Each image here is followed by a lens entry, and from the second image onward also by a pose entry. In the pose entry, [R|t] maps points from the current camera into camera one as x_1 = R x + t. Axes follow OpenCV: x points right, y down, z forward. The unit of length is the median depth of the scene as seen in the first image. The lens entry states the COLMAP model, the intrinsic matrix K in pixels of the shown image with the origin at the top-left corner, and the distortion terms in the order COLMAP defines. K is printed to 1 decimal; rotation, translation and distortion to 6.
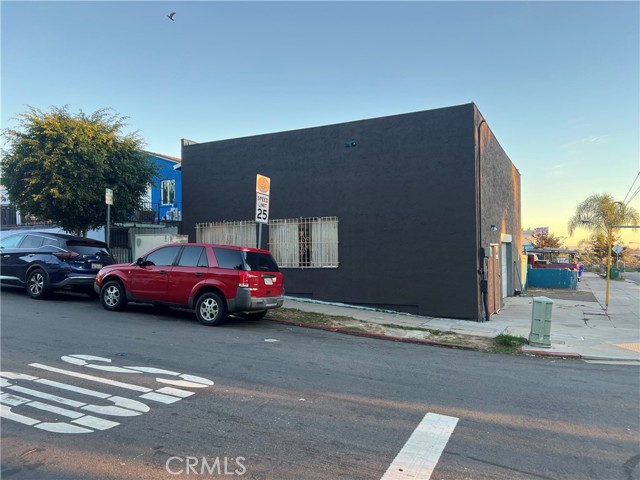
lens RADIAL K [[483.6, 0, 320.0], [0, 483.6, 240.0], [0, 0, 1]] dist [0.080346, -0.085198]
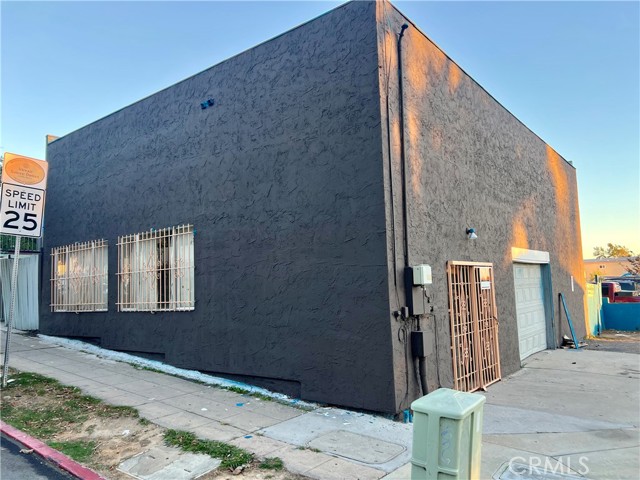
lens RADIAL K [[483.6, 0, 320.0], [0, 483.6, 240.0], [0, 0, 1]] dist [0.080346, -0.085198]
pose [[0.983117, -0.039676, -0.178623, 0.299207], [0.026508, 0.996793, -0.075511, 0.020952], [0.181046, 0.069501, 0.981016, 0.437141]]
